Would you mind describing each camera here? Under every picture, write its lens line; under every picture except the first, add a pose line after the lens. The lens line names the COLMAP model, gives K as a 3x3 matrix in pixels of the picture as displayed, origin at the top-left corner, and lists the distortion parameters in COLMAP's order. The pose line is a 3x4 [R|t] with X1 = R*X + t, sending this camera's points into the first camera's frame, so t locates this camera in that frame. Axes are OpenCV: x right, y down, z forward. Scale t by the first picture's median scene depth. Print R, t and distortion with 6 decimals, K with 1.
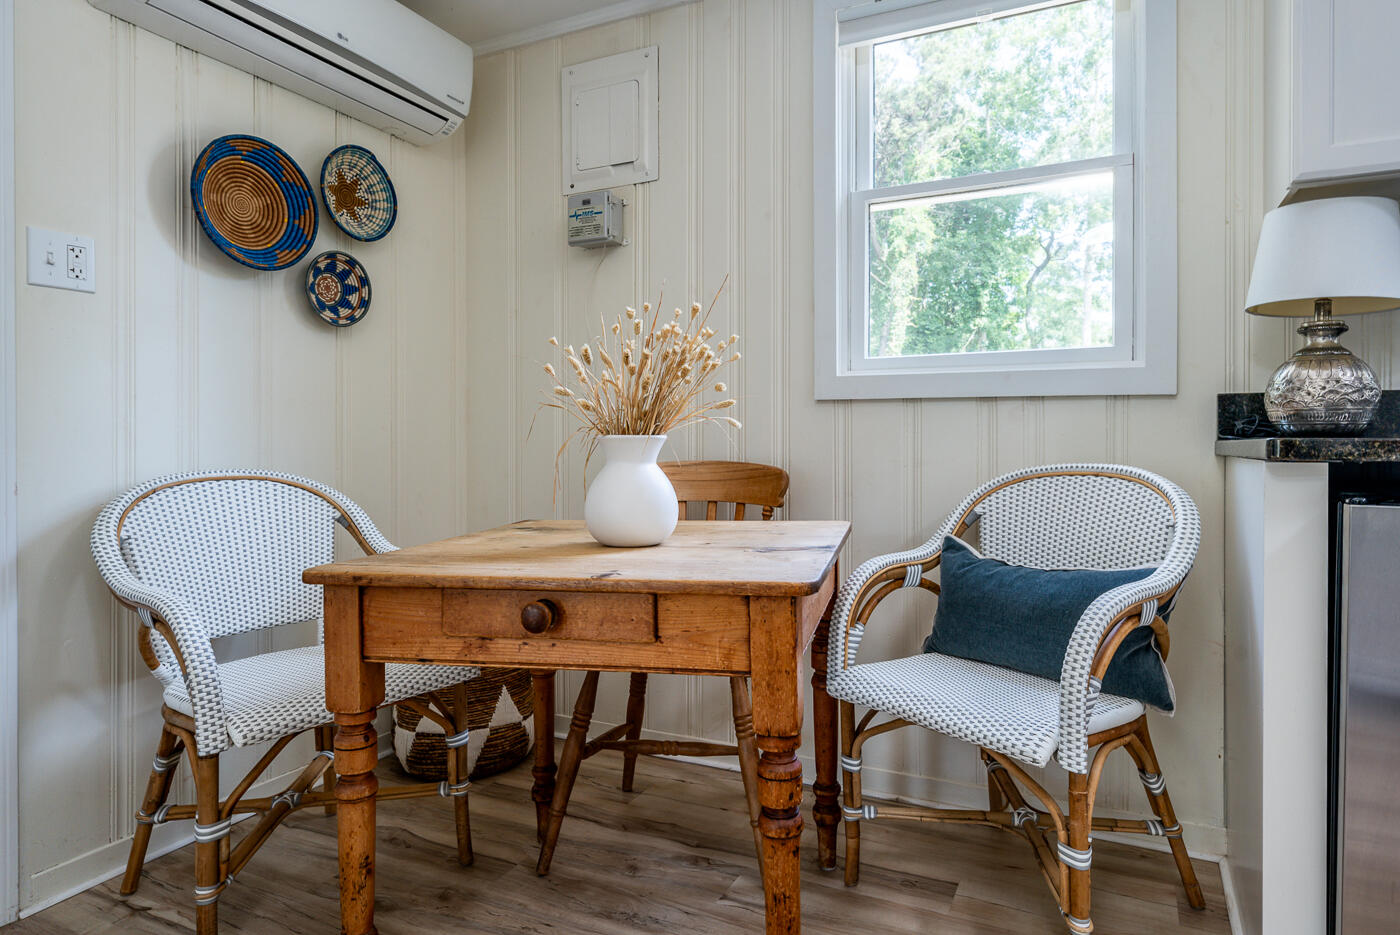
lens RADIAL K [[811.1, 0, 759.9], [0, 811.1, 444.8], [0, 0, 1]] dist [0.003908, -0.000029]
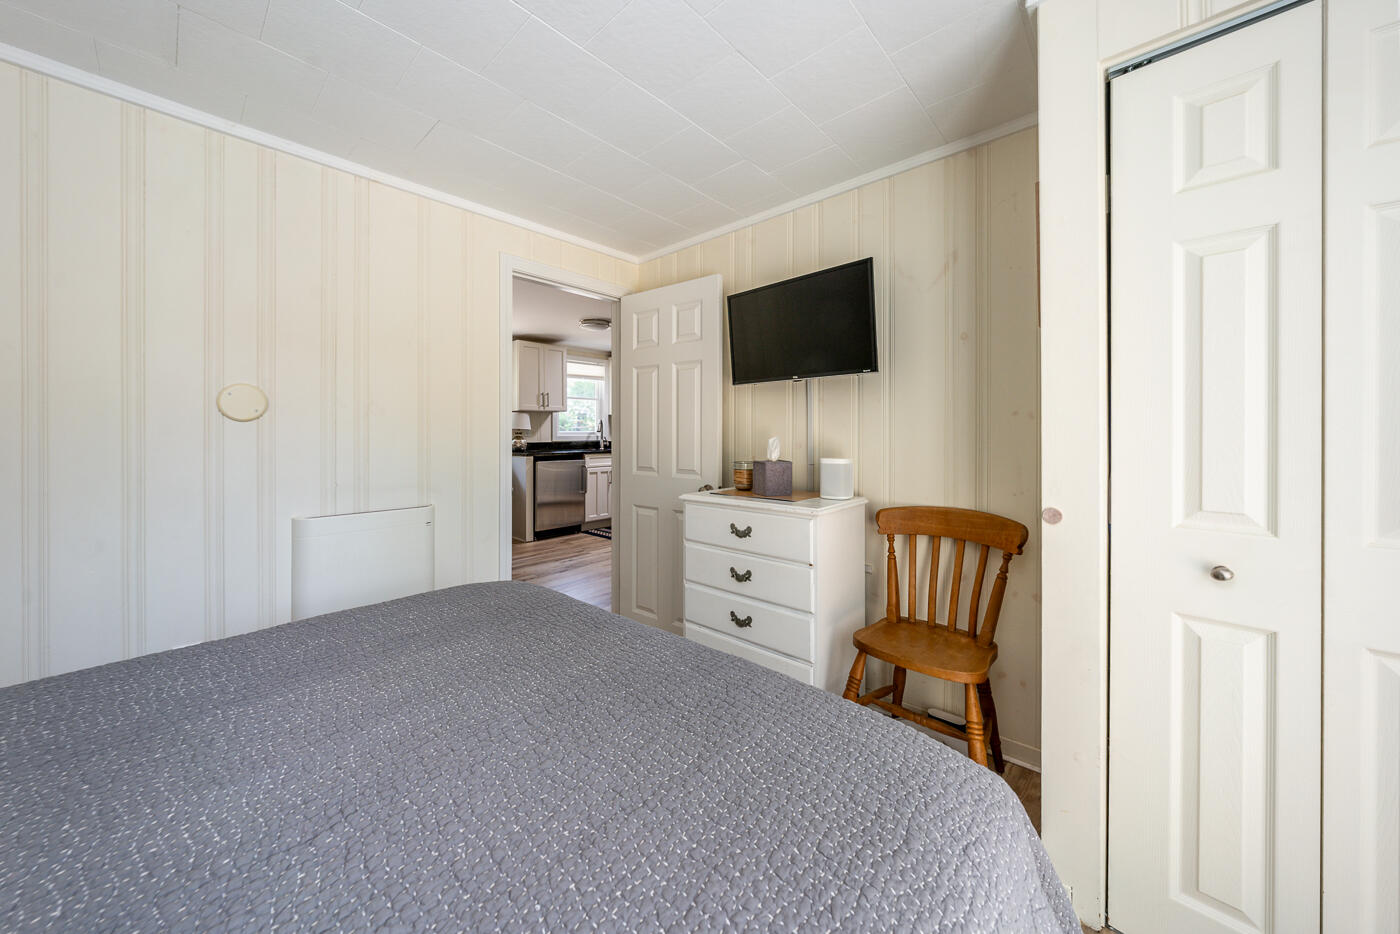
lens RADIAL K [[498.0, 0, 696.6], [0, 498.0, 433.5], [0, 0, 1]] dist [-0.005140, -0.000120]
pose [[0.293563, -0.002801, 0.955936, -2.012921], [0.006657, 0.999977, 0.000886, -0.113241], [-0.955916, 0.006104, 0.293575, -1.093688]]
